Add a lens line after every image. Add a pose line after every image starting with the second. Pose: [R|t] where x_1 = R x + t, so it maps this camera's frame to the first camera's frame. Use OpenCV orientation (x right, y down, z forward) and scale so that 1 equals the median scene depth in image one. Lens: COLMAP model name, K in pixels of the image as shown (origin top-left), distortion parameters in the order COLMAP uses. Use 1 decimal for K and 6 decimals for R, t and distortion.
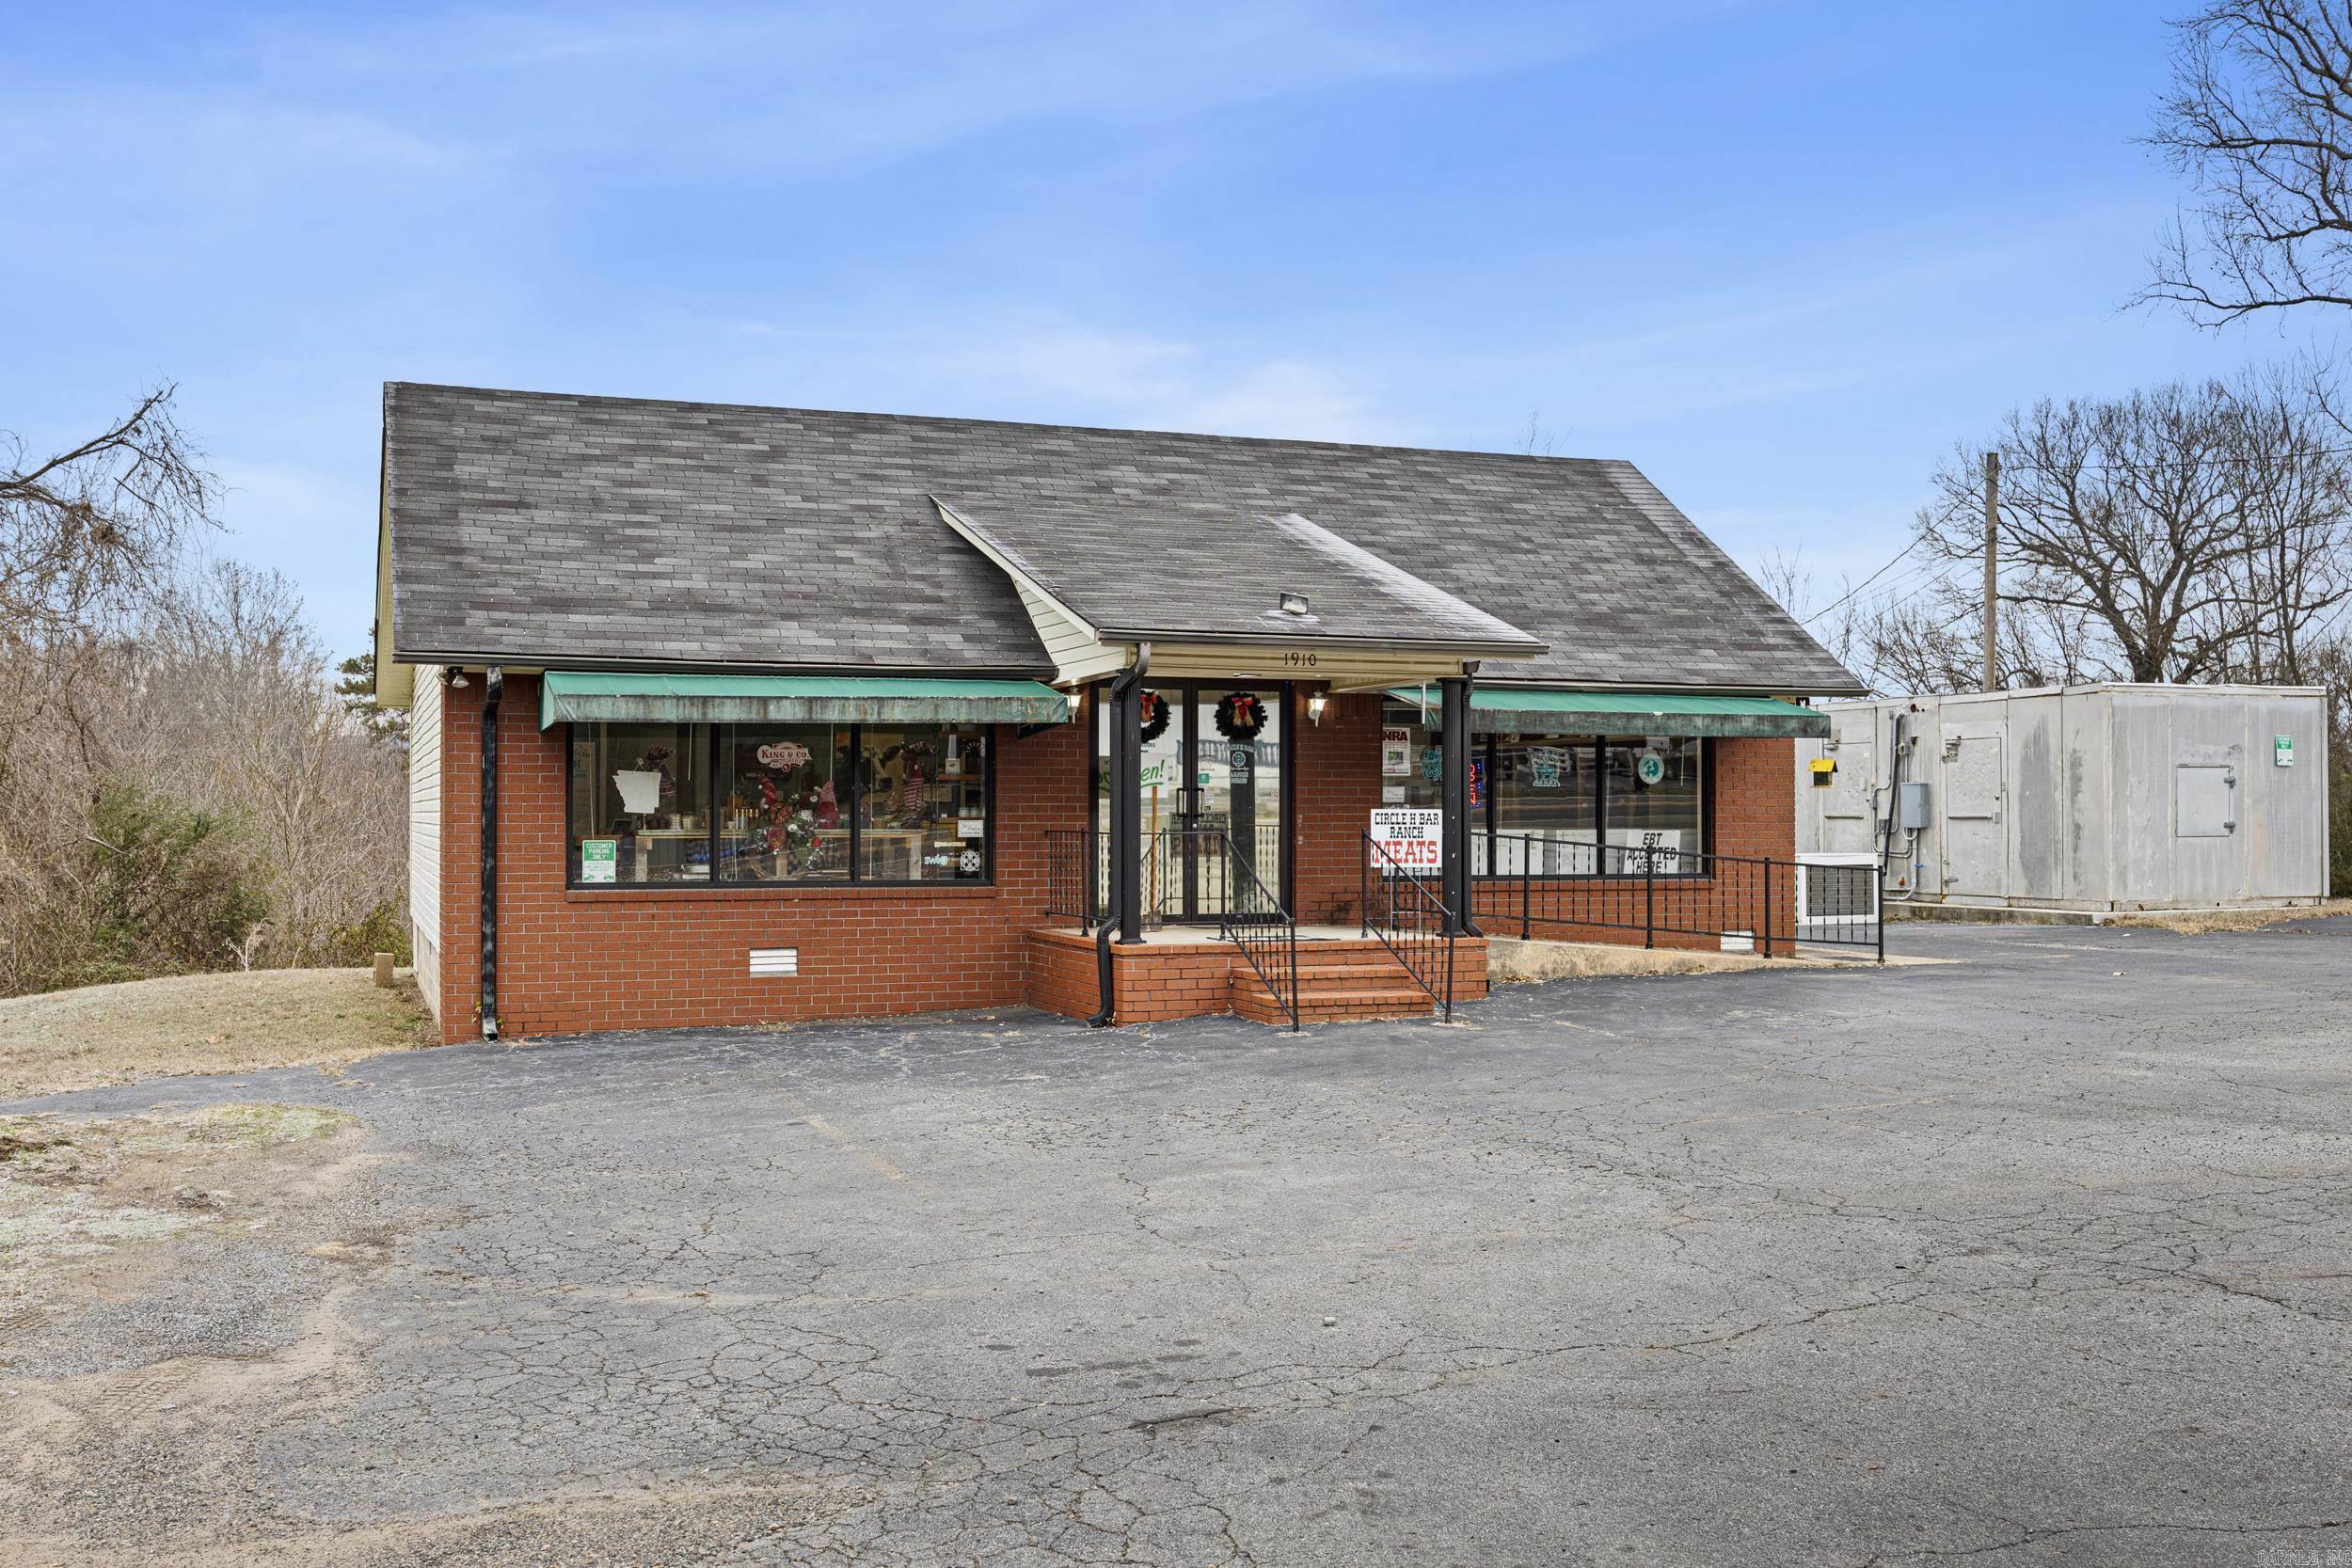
lens RADIAL K [[2219.7, 0, 1134.8], [0, 2219.7, 787.7], [0, 0, 1]] dist [-0.007584, -0.001922]
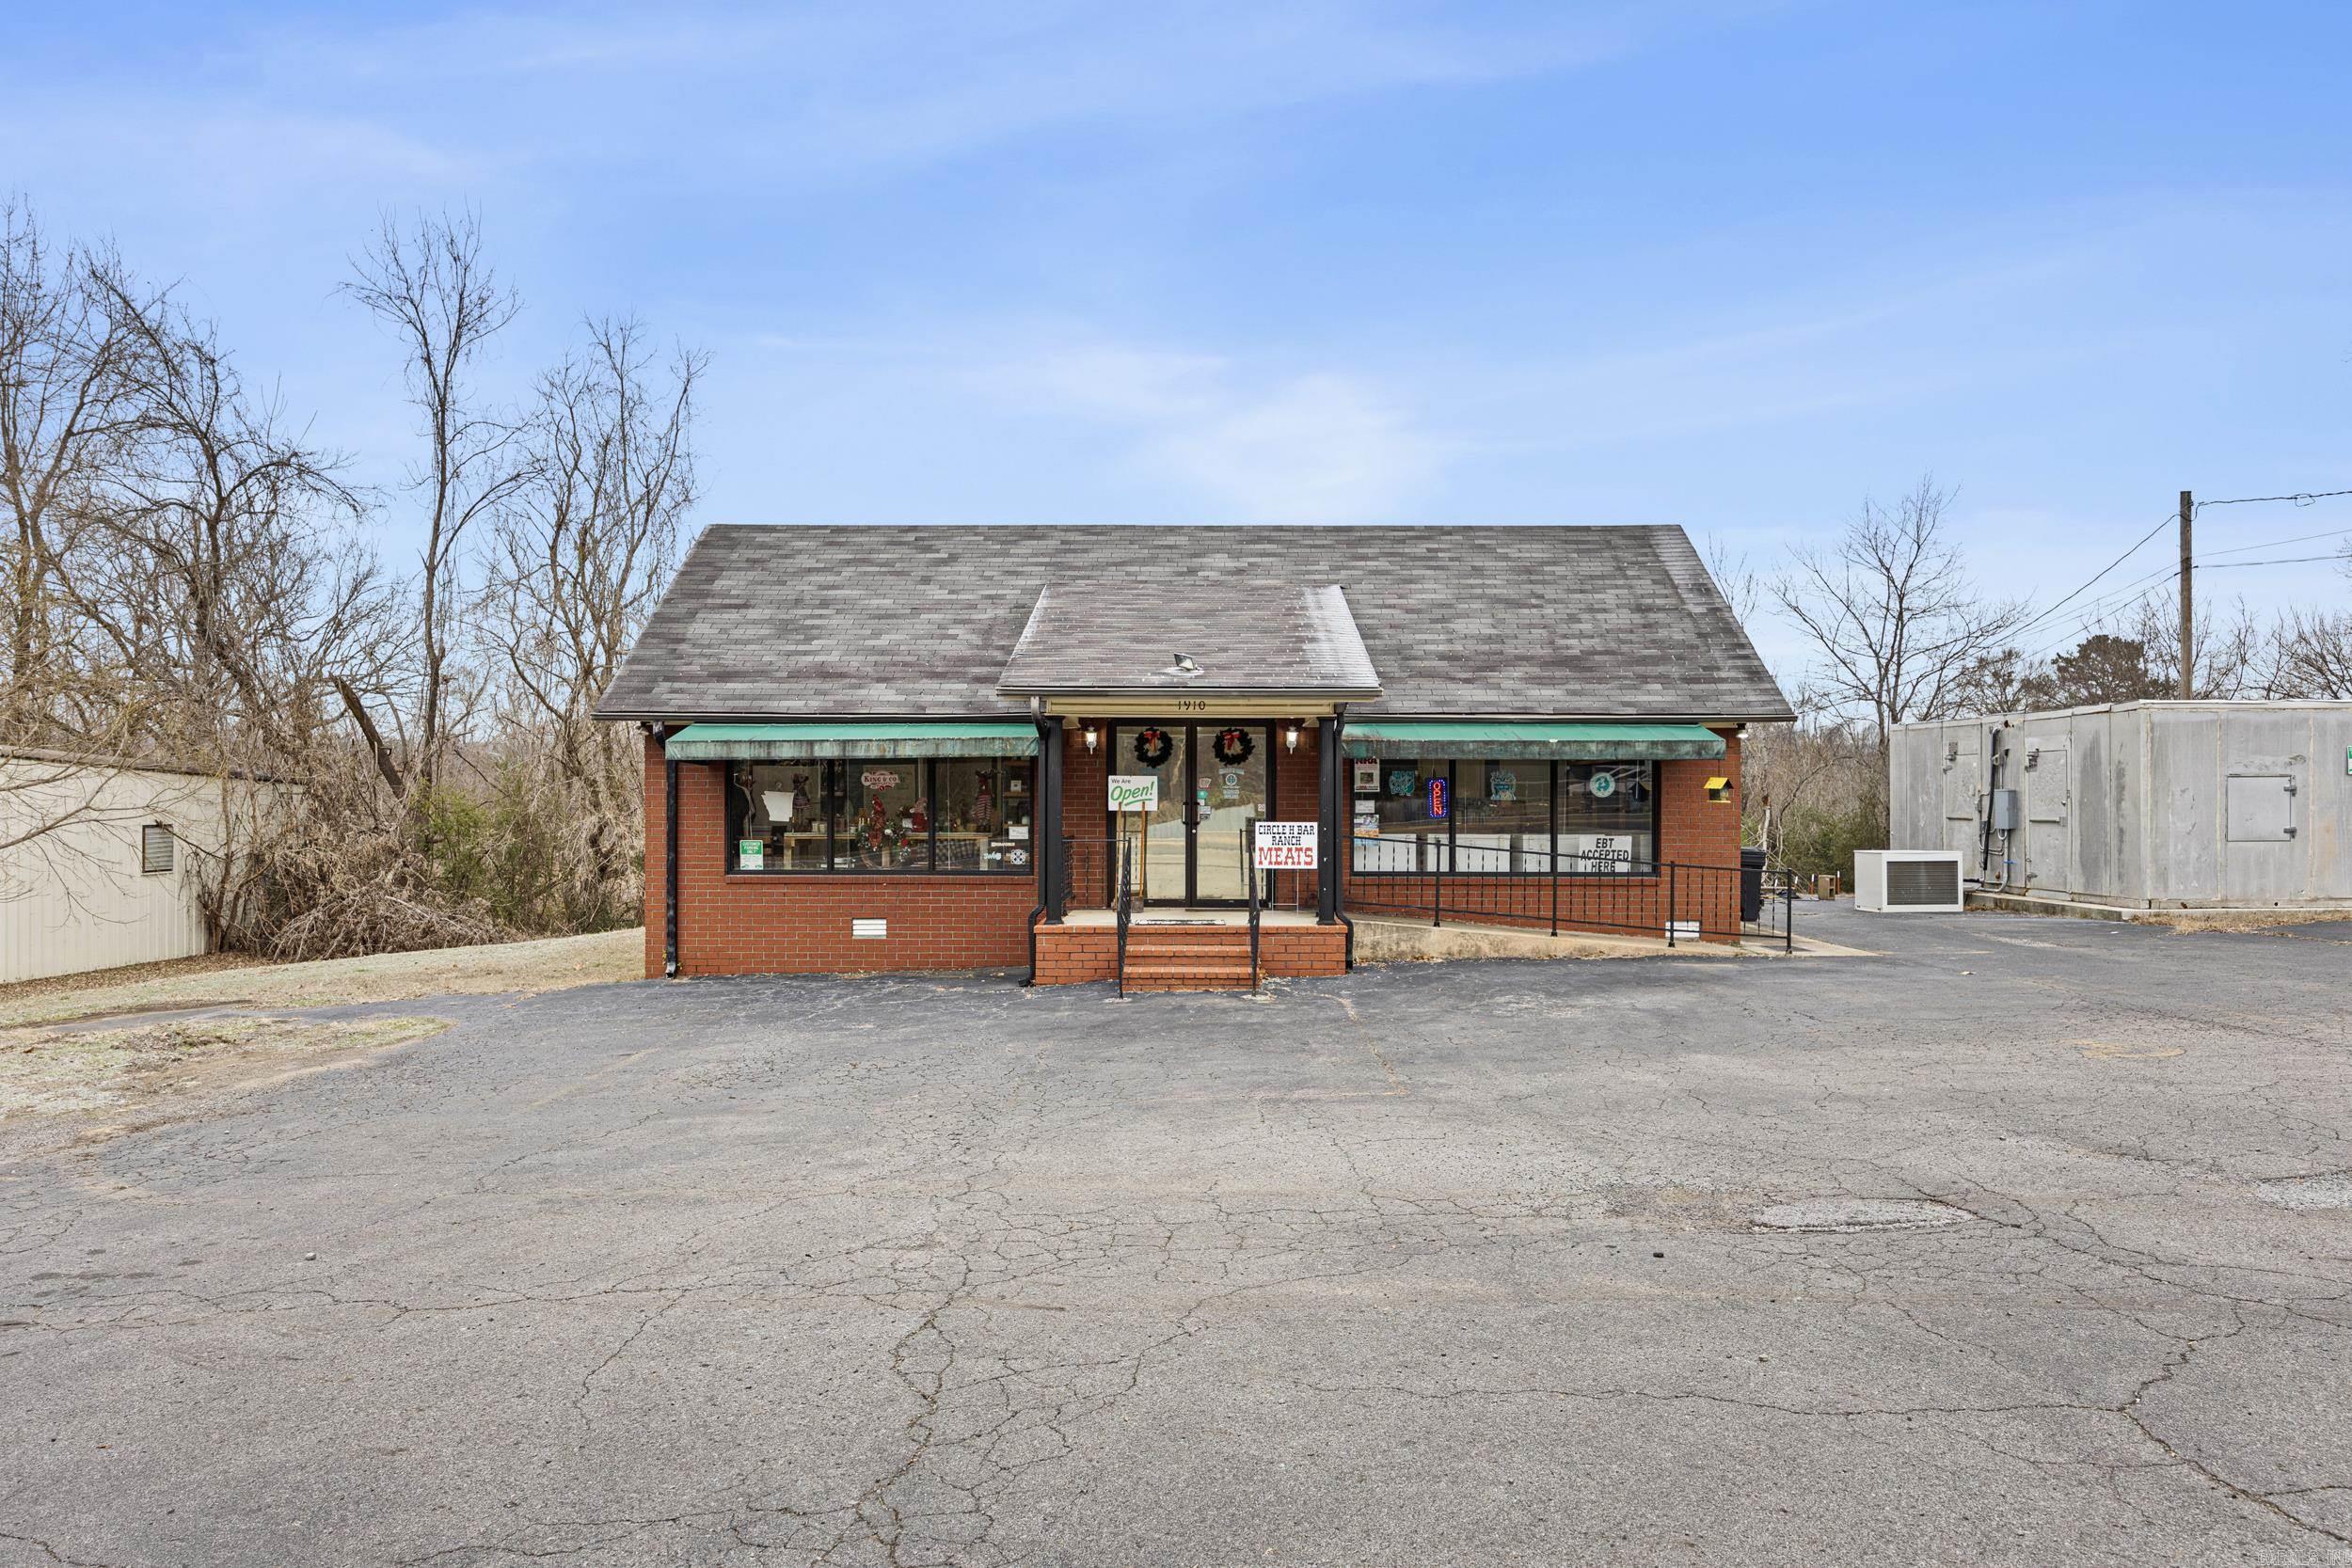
lens RADIAL K [[1599.6, 0, 1166.6], [0, 1599.6, 790.4], [0, 0, 1]] dist [-0.003632, -0.006698]
pose [[0.937947, -0.001192, -0.346775, 0.310791], [0.003859, 0.999968, 0.007000, -0.012385], [0.346756, -0.007904, 0.937922, 0.106022]]
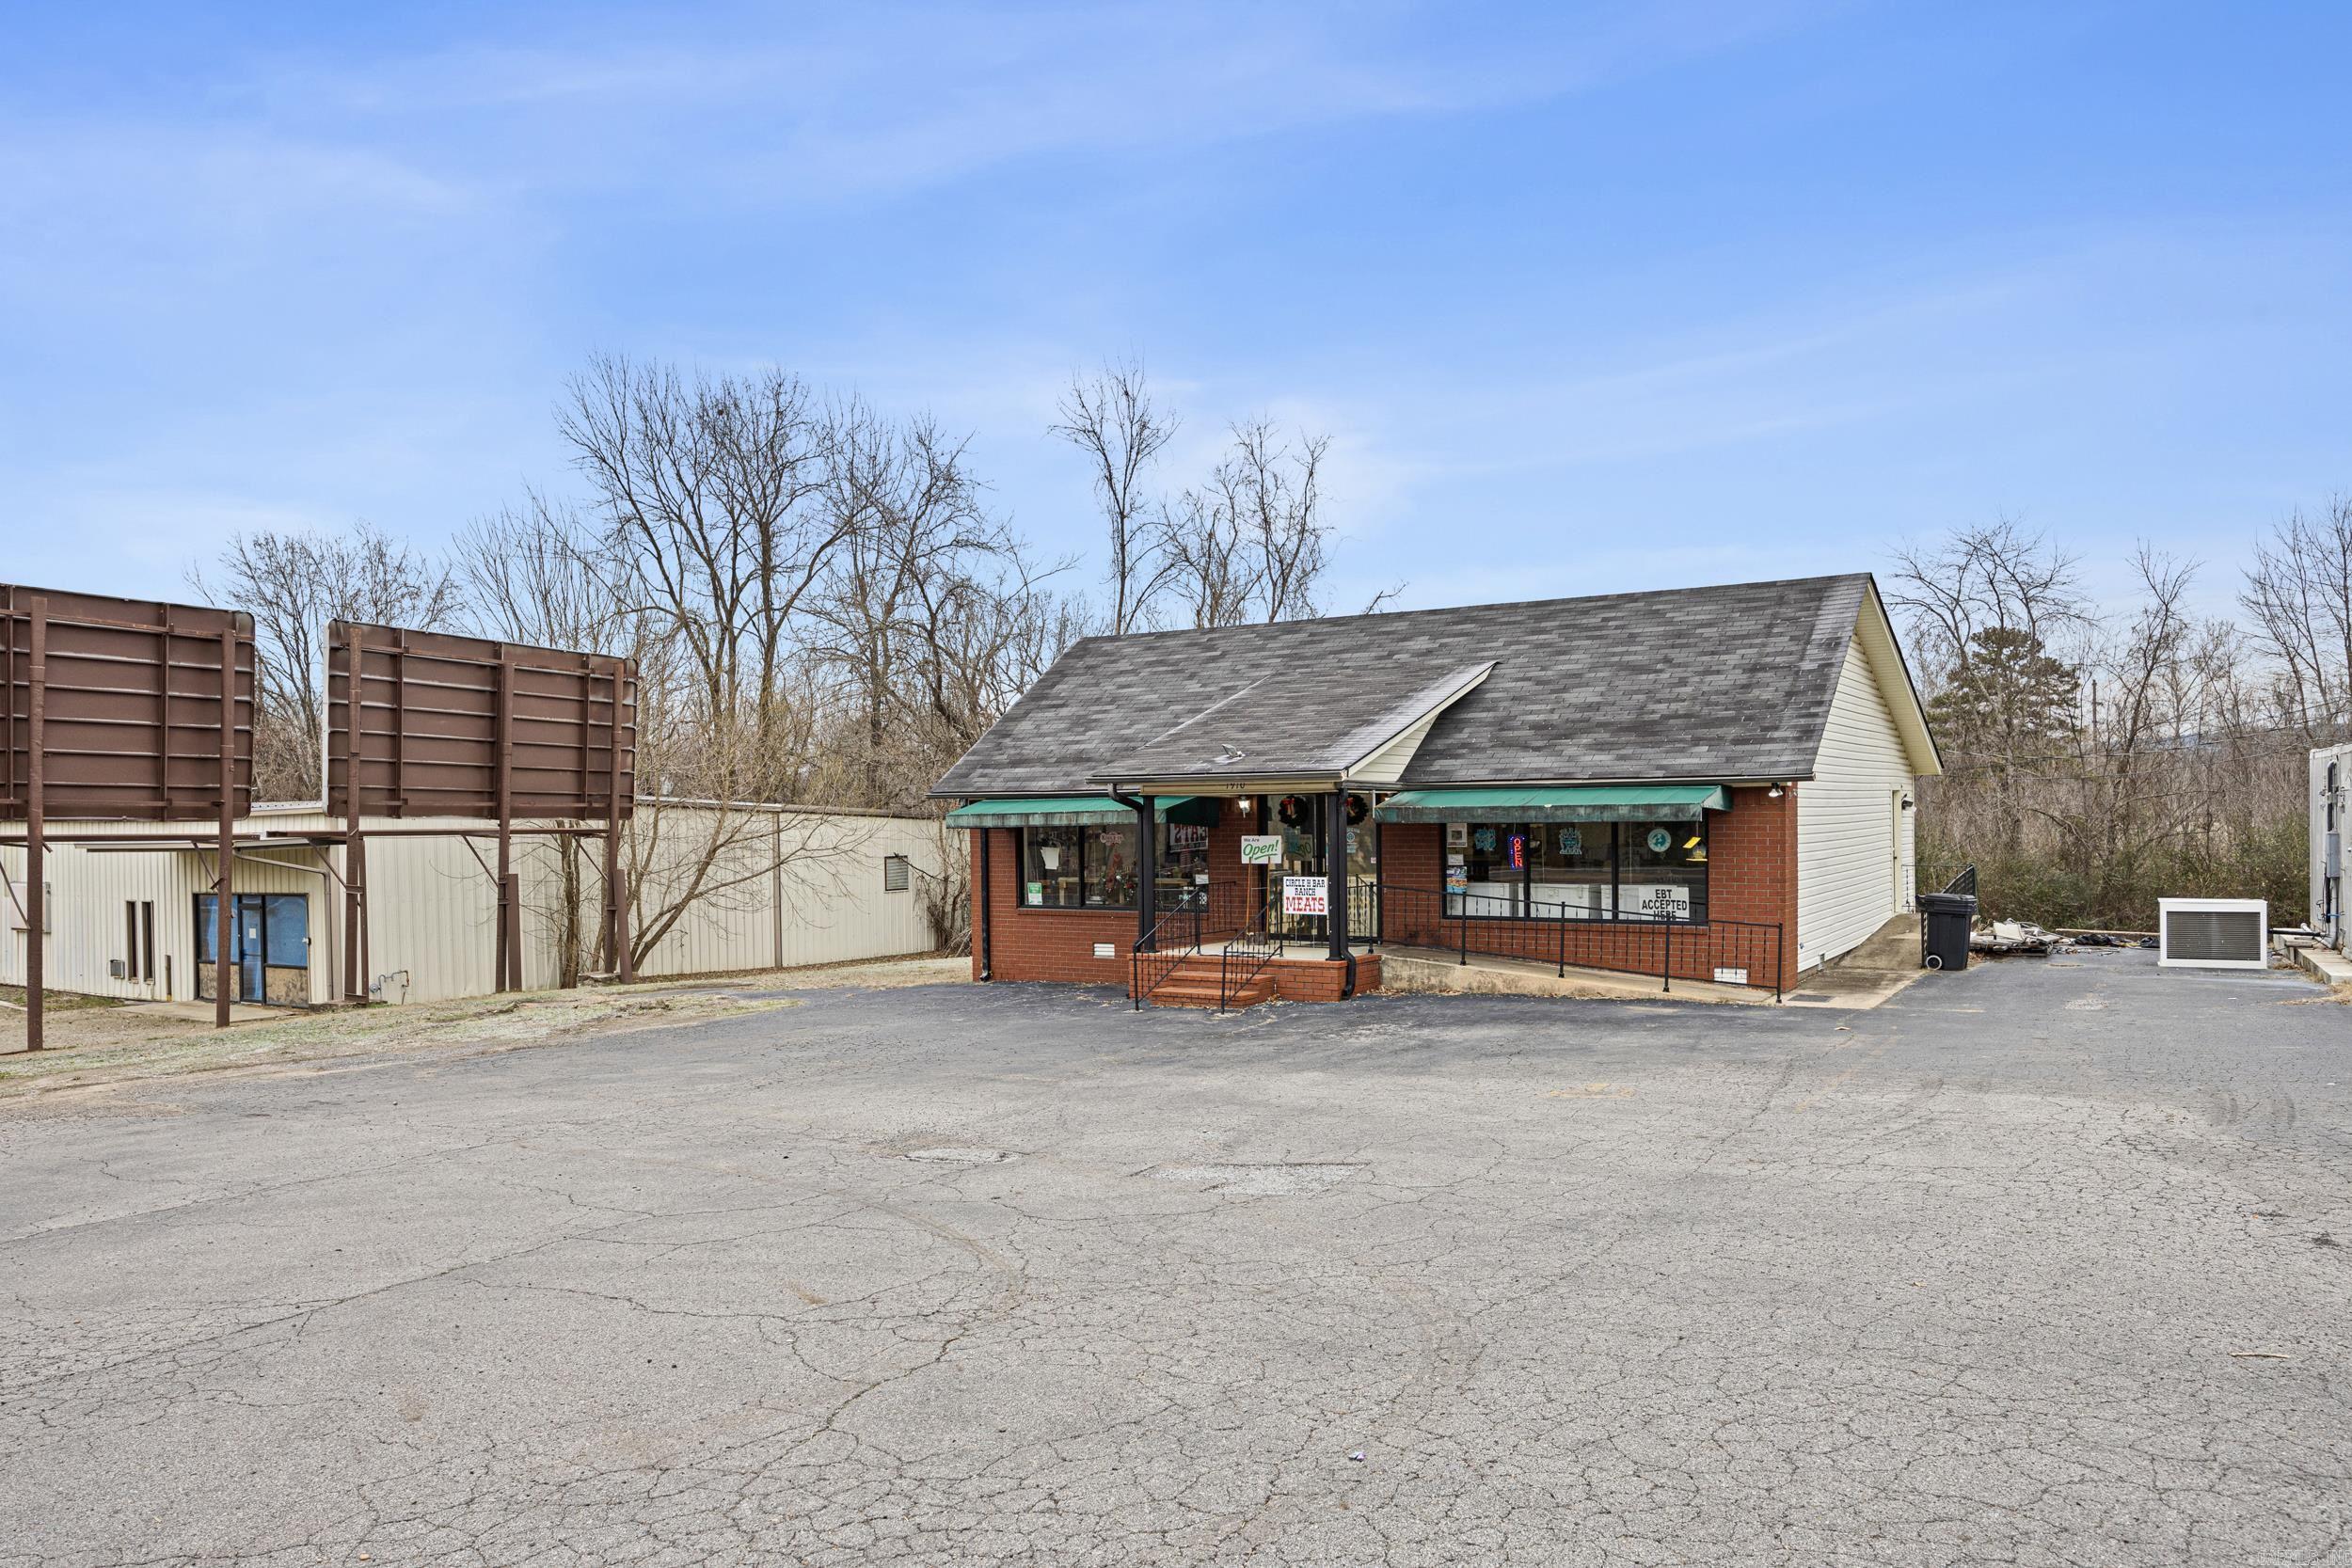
lens RADIAL K [[1599.6, 0, 1166.6], [0, 1599.6, 790.4], [0, 0, 1]] dist [-0.003632, -0.006698]
pose [[0.618110, -0.019851, -0.785841, 0.792008], [0.024825, 0.999675, -0.005727, -0.039414], [0.785700, -0.015969, 0.618402, 0.188404]]
